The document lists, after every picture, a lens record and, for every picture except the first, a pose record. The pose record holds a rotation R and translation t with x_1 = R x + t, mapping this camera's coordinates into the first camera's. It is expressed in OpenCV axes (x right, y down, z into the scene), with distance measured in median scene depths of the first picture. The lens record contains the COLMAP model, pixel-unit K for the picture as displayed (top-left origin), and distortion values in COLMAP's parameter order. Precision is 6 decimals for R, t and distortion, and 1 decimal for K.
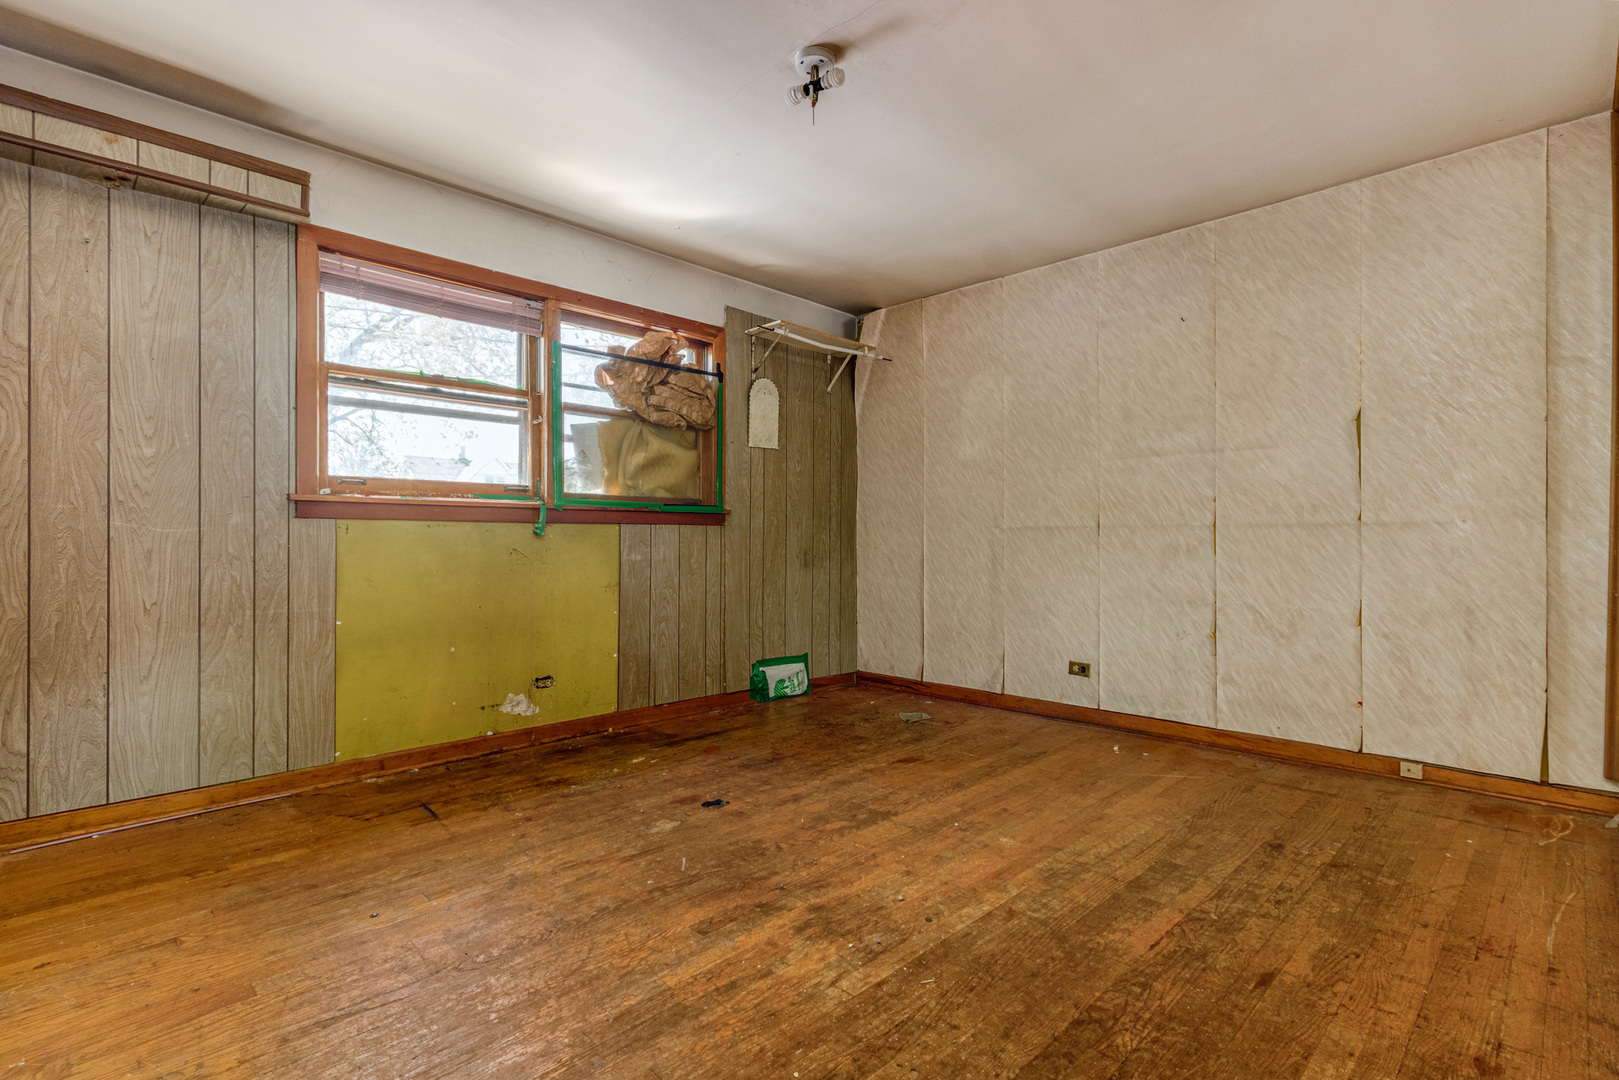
lens RADIAL K [[793.7, 0, 805.7], [0, 793.7, 543.8], [0, 0, 1]] dist [0.003694, 0.000503]
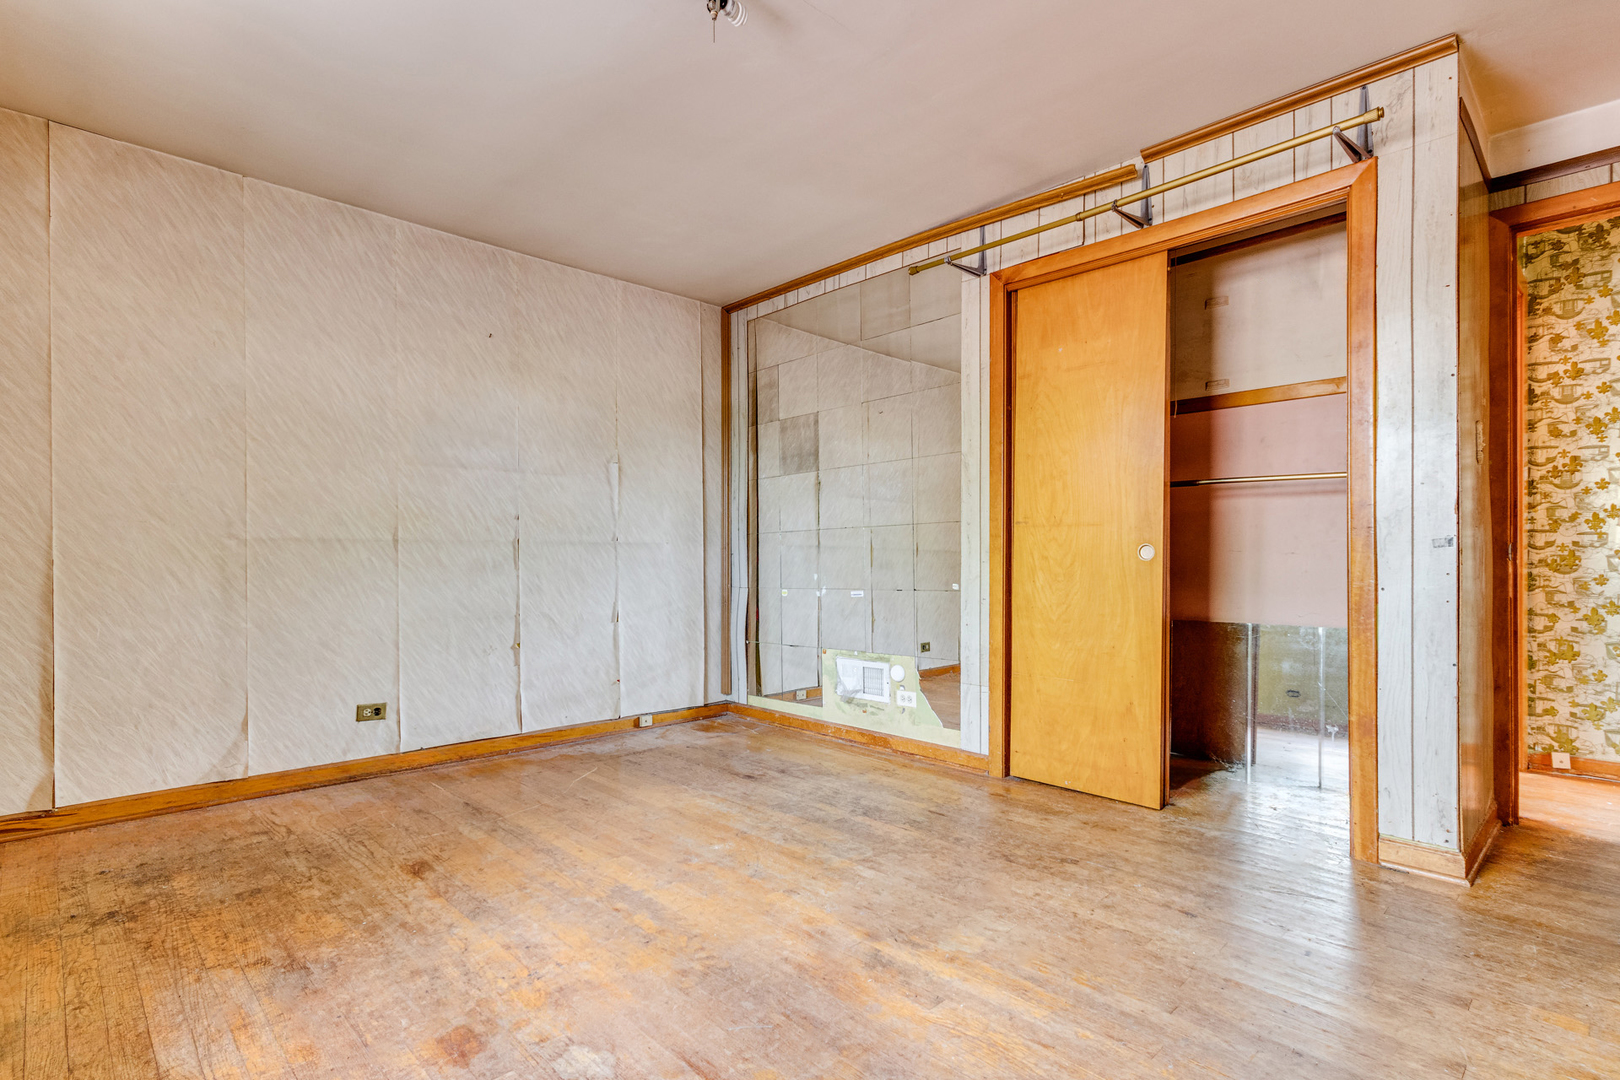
lens RADIAL K [[785.8, 0, 822.6], [0, 785.8, 560.4], [0, 0, 1]] dist [0.002516, 0.001241]
pose [[-0.002841, -0.006336, 0.999976, -0.539914], [0.004056, 0.999972, 0.006347, -0.003731], [-0.999988, 0.004074, -0.002815, 0.607998]]
